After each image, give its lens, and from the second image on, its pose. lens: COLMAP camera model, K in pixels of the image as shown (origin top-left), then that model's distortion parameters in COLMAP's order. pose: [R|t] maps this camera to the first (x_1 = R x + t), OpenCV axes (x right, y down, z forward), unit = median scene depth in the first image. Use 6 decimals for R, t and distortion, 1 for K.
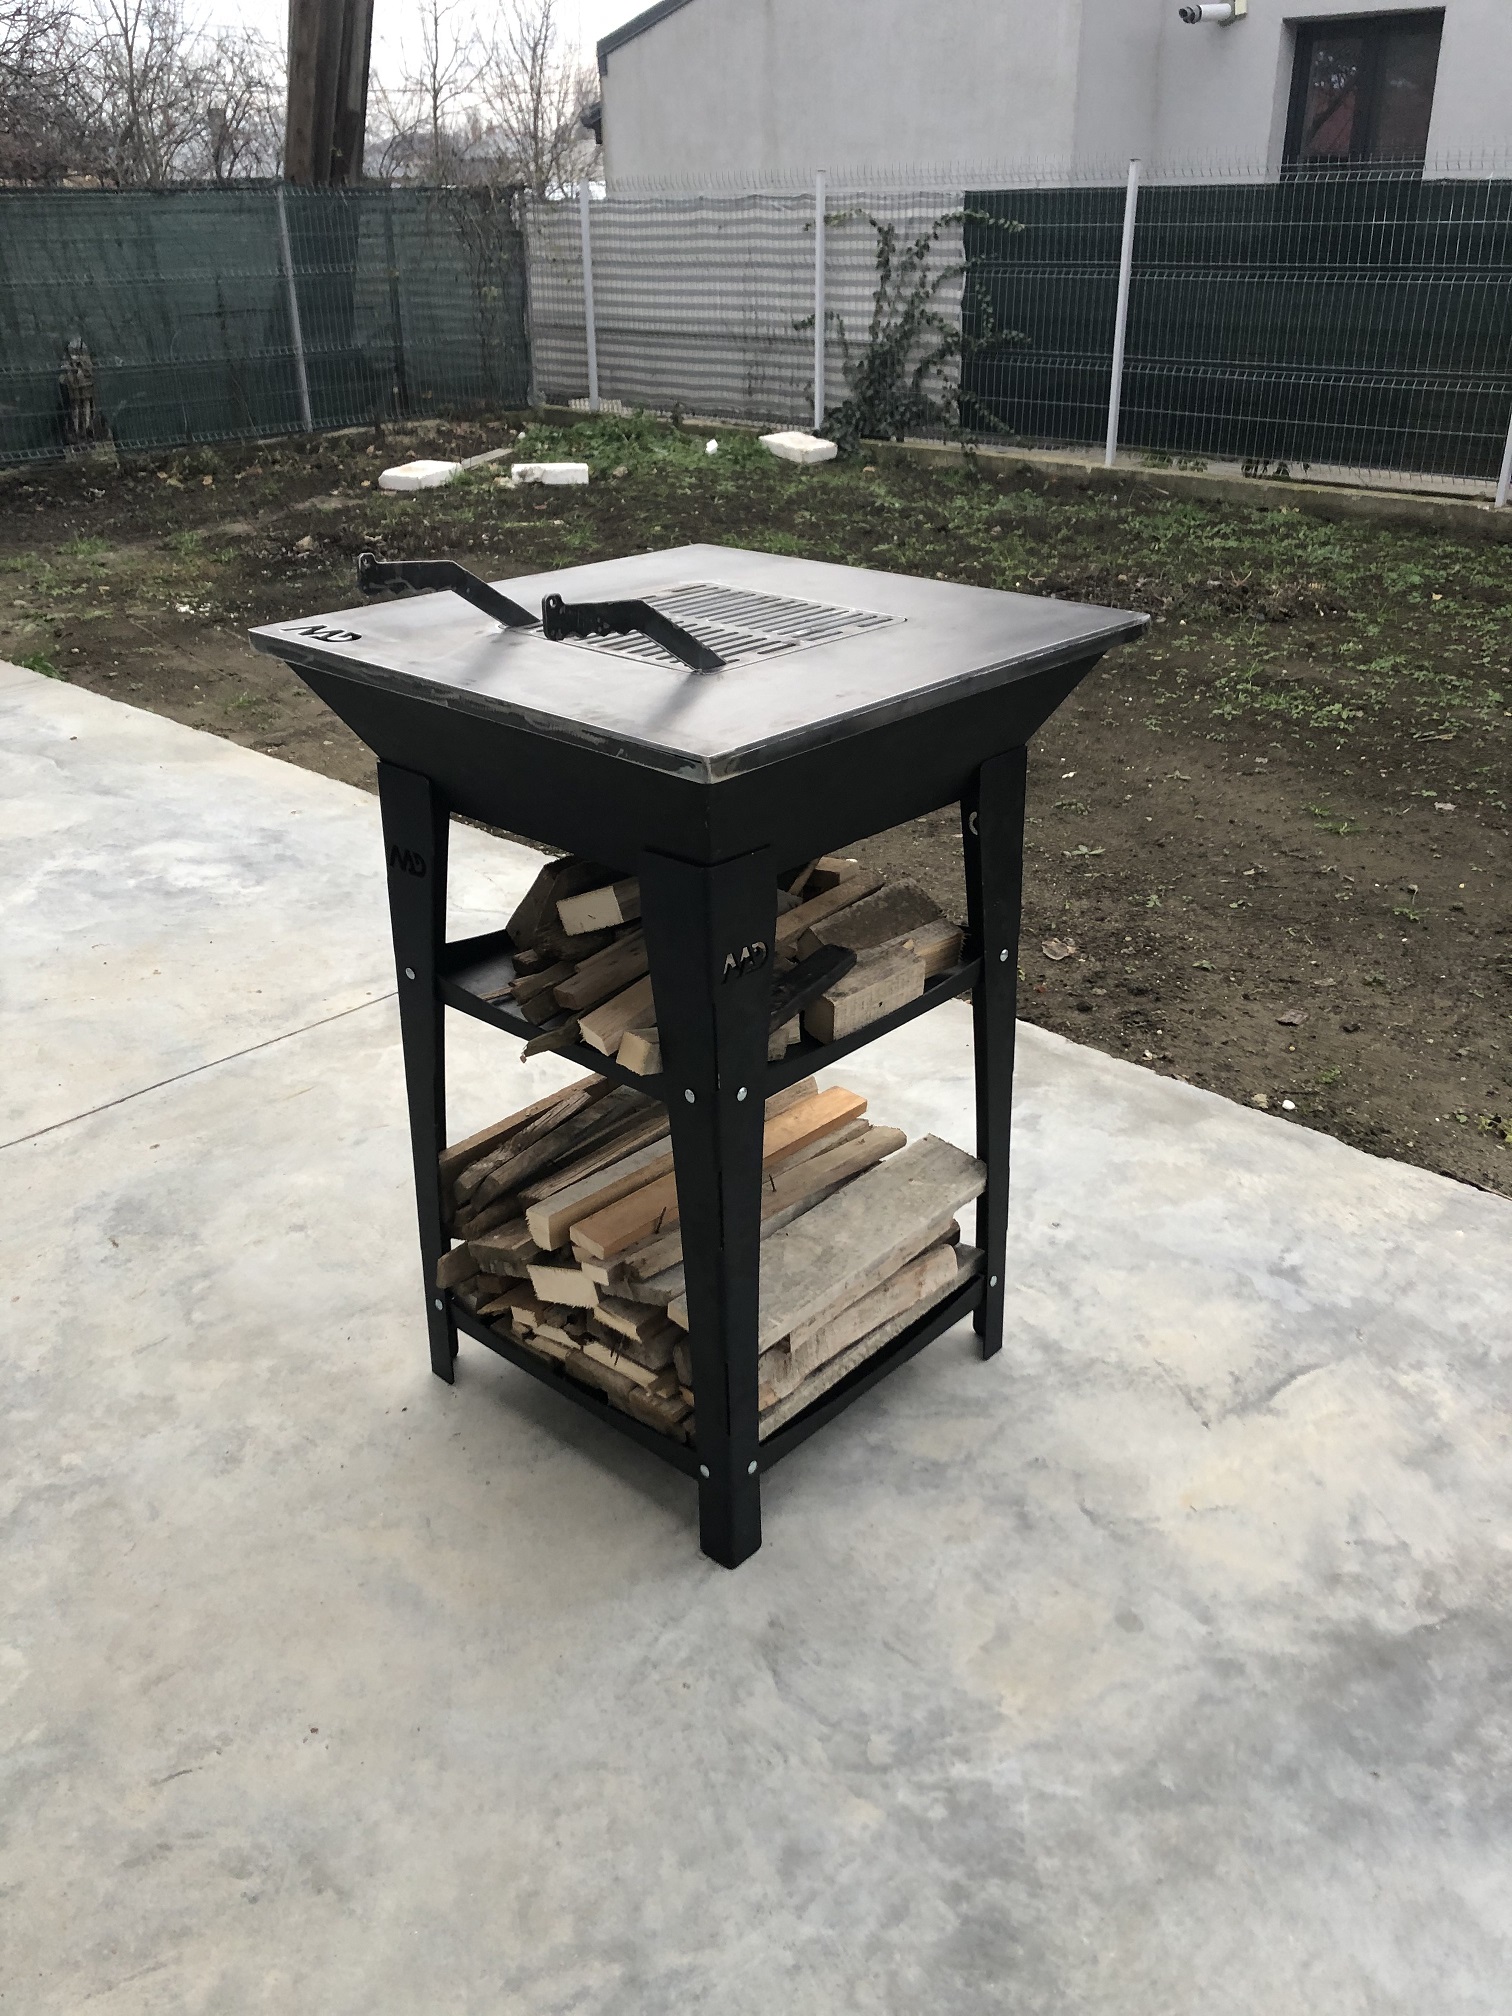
lens RADIAL K [[1615.0, 0, 756.0], [0, 1615.0, 1008.0], [0, 0, 1]] dist [-0.043551, 0.115730]
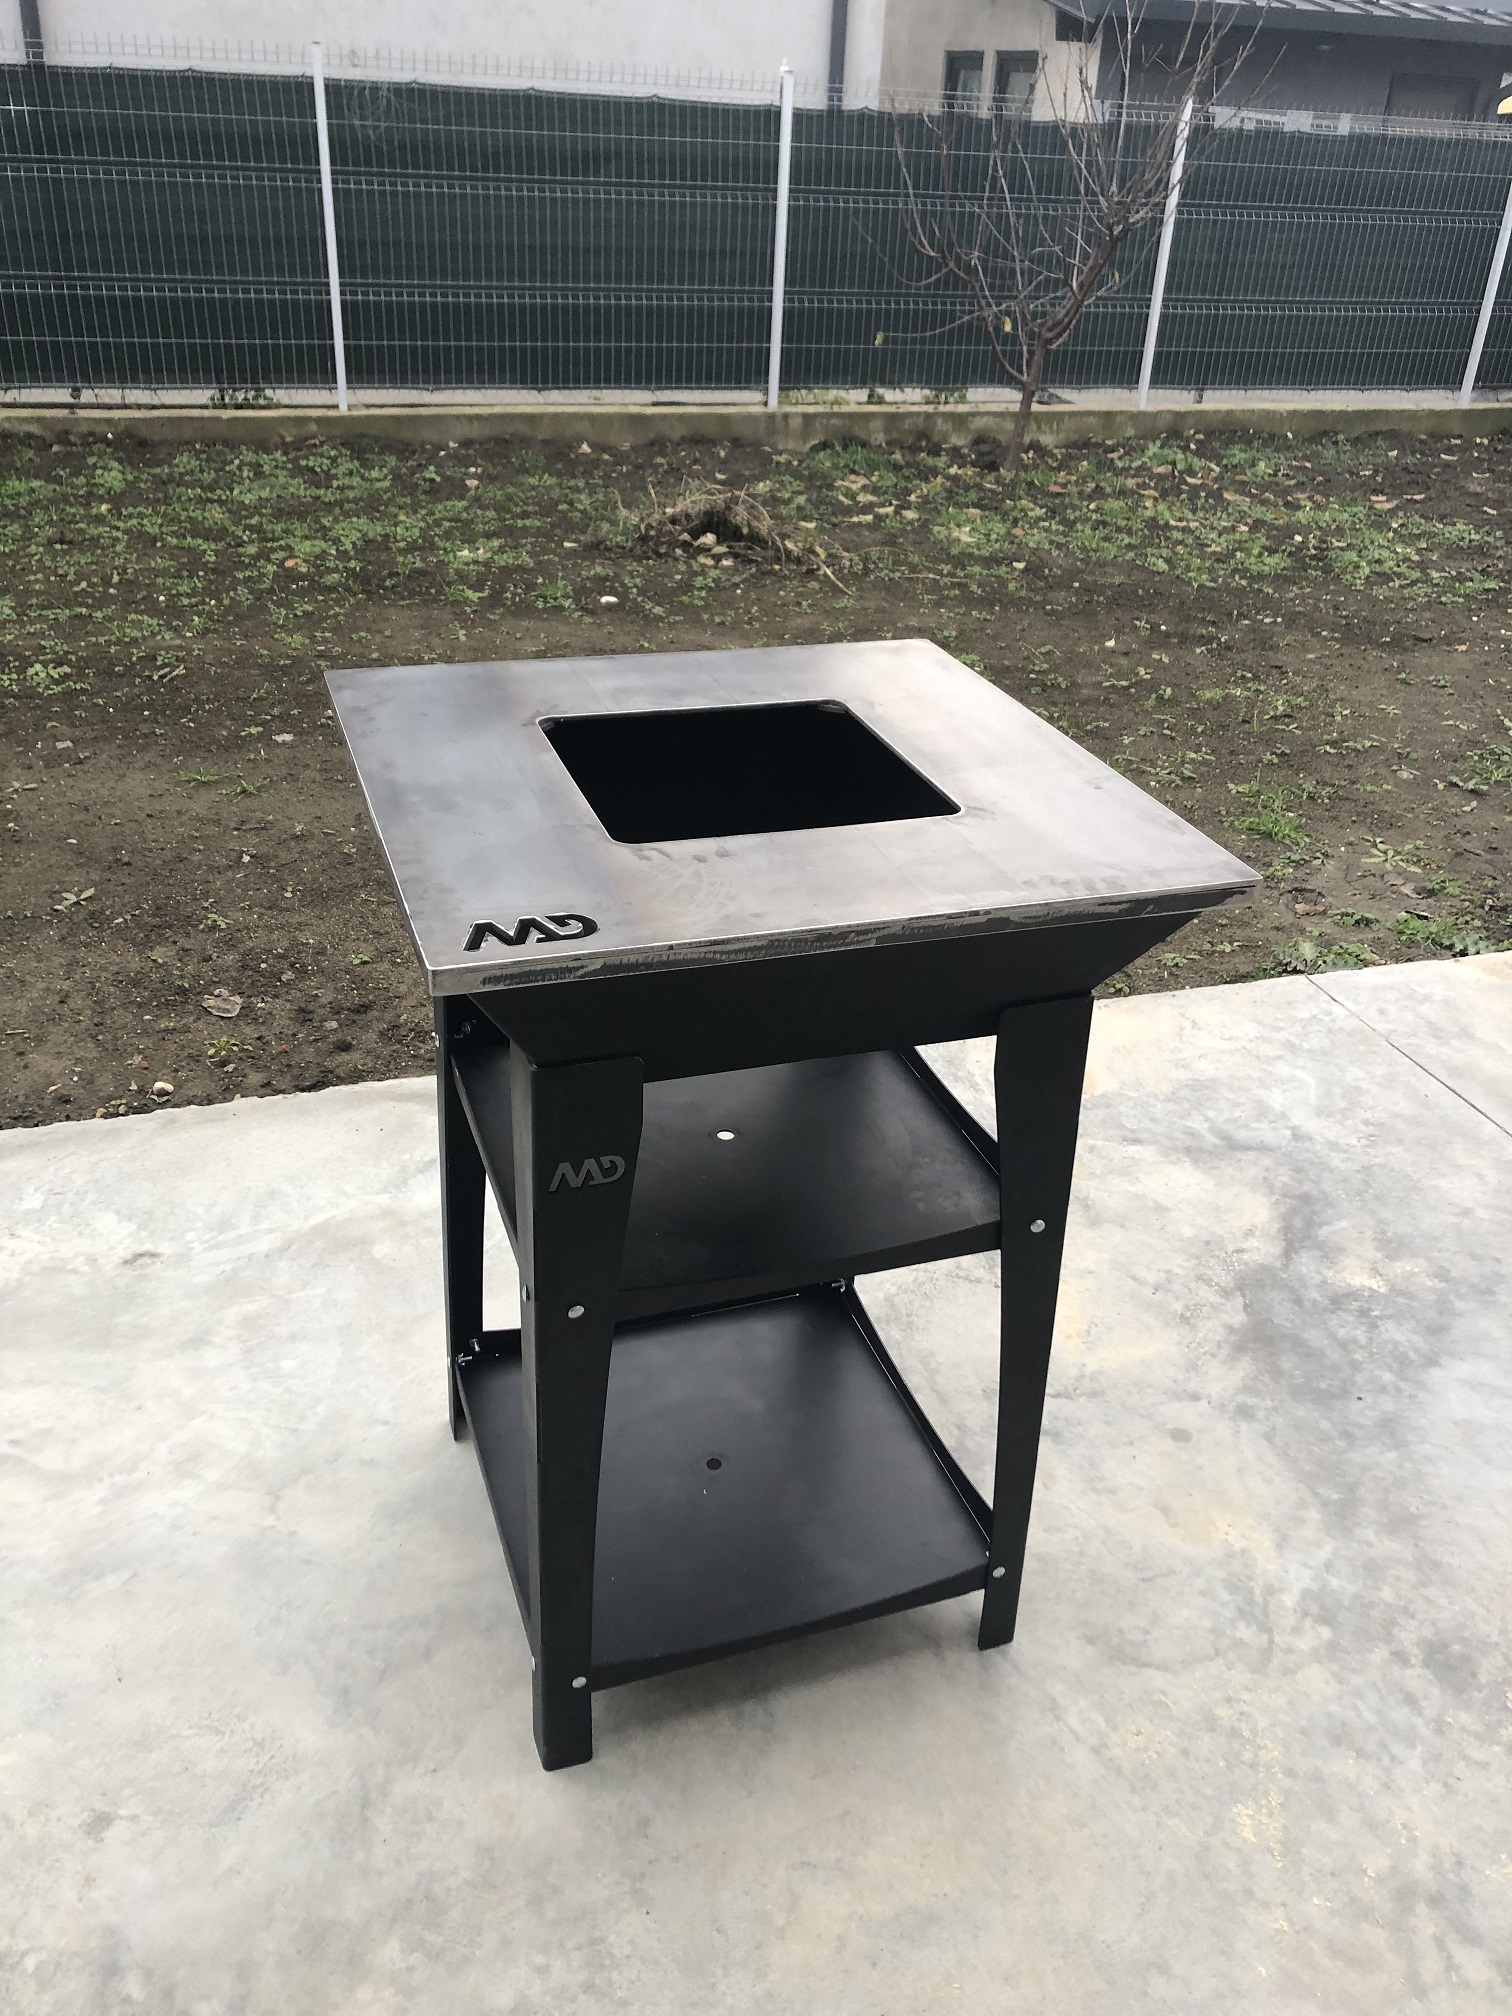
lens RADIAL K [[1775.4, 0, 757.8], [0, 1775.4, 1066.0], [0, 0, 1]] dist [0.053858, -0.142752]
pose [[0.451688, -0.396093, 0.799430, -0.742292], [0.345662, 0.903755, 0.252479, -0.248543], [-0.822494, 0.162291, 0.545129, 0.488446]]
